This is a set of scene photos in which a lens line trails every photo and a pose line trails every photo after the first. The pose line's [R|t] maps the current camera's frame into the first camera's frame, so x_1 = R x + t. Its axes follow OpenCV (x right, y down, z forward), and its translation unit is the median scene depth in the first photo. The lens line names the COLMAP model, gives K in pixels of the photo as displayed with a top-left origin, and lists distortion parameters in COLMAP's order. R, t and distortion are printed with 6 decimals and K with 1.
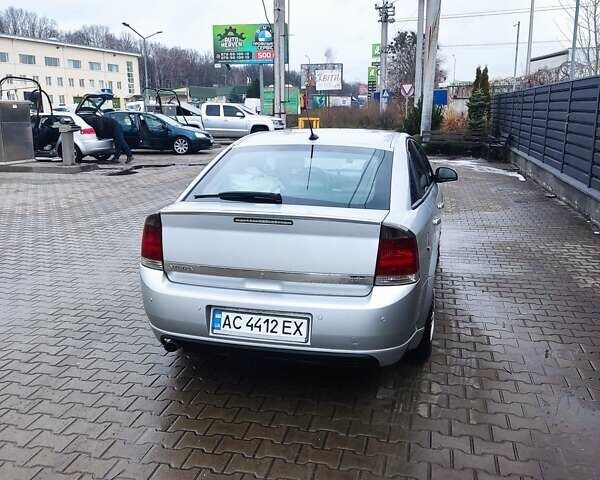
lens RADIAL K [[586.6, 0, 300.0], [0, 586.6, 240.0], [0, 0, 1]] dist [0.125621, -0.199210]
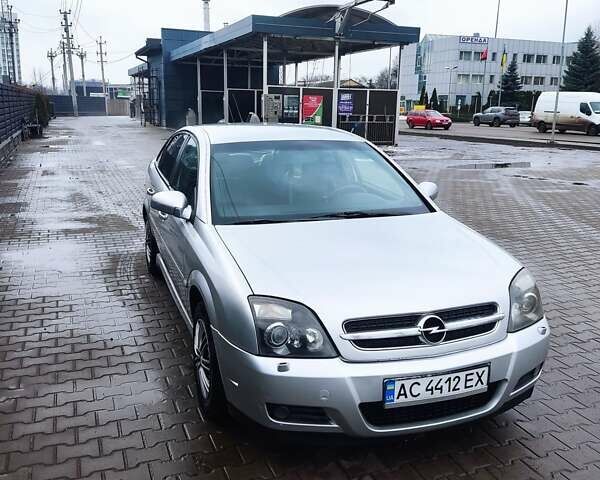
lens RADIAL K [[586.6, 0, 300.0], [0, 586.6, 240.0], [0, 0, 1]] dist [0.125621, -0.199210]
pose [[-0.828815, 0.111042, -0.548394, 0.454391], [-0.138560, 0.908848, 0.393442, -0.322752], [0.542095, 0.402077, -0.737880, 1.457792]]
